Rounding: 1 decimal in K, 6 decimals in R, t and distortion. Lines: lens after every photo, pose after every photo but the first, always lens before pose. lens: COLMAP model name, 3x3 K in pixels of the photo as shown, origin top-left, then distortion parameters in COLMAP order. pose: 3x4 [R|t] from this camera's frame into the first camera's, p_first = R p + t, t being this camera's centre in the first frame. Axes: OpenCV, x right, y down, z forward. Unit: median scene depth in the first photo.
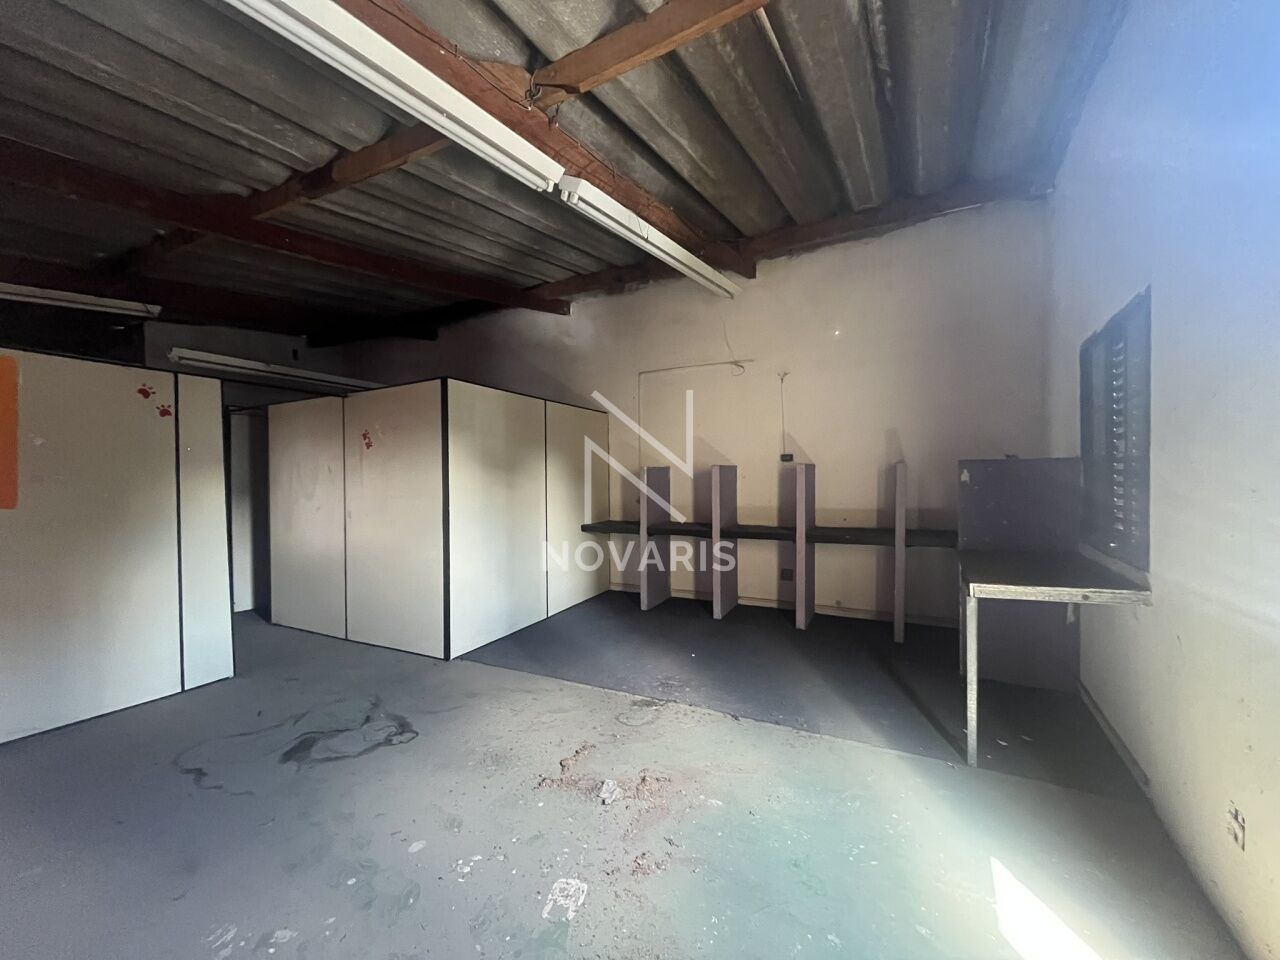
lens RADIAL K [[518.1, 0, 636.3], [0, 518.1, 486.0], [0, 0, 1]] dist [-0.001459, 0.000157]
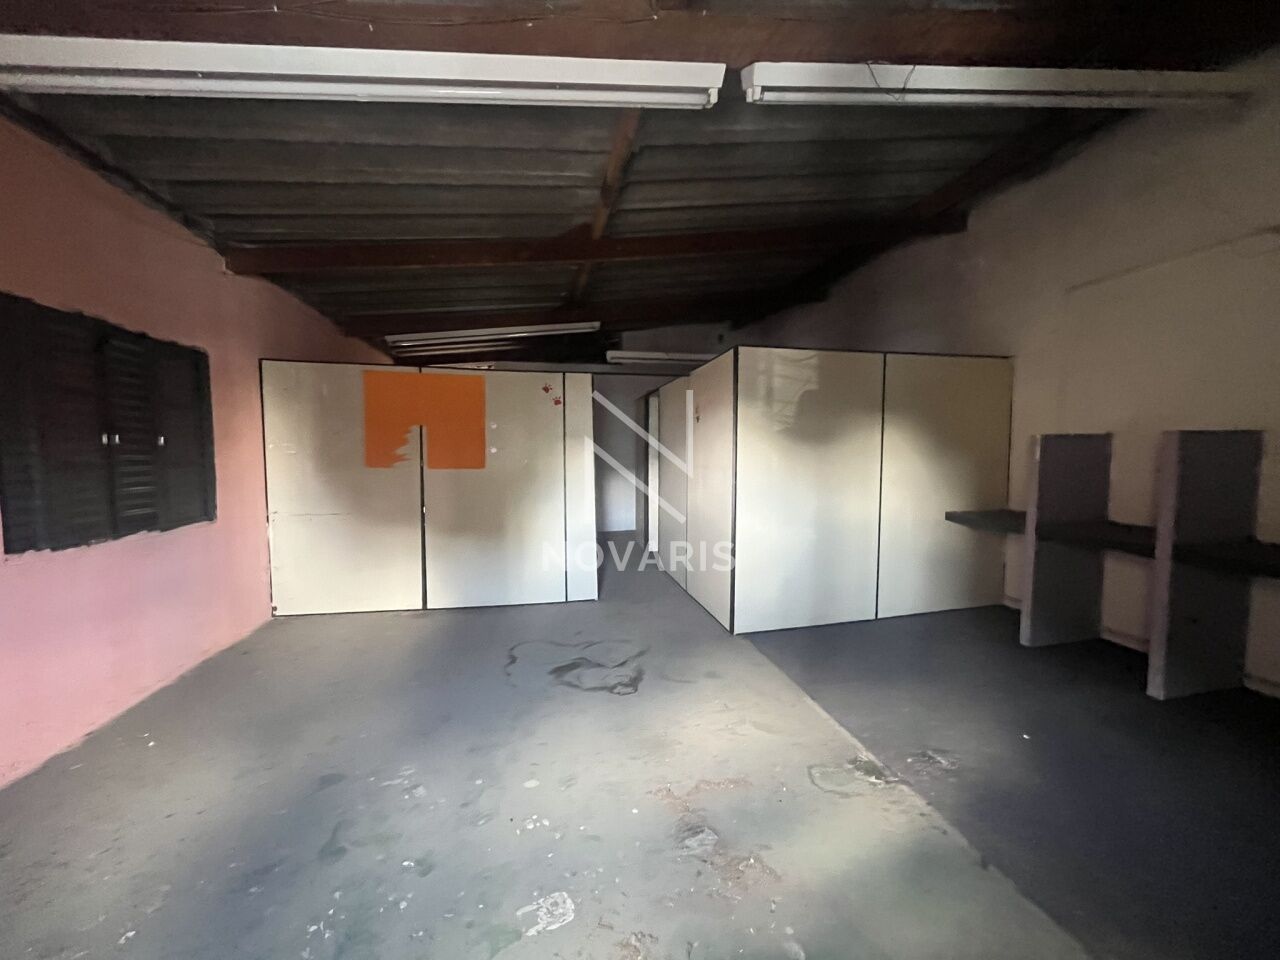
lens RADIAL K [[518.1, 0, 636.3], [0, 518.1, 486.0], [0, 0, 1]] dist [-0.001459, 0.000157]
pose [[0.632966, 0.063473, -0.771573, 0.332485], [-0.011668, 0.997302, 0.072471, -0.021858], [0.774092, -0.036870, 0.631999, 0.293600]]
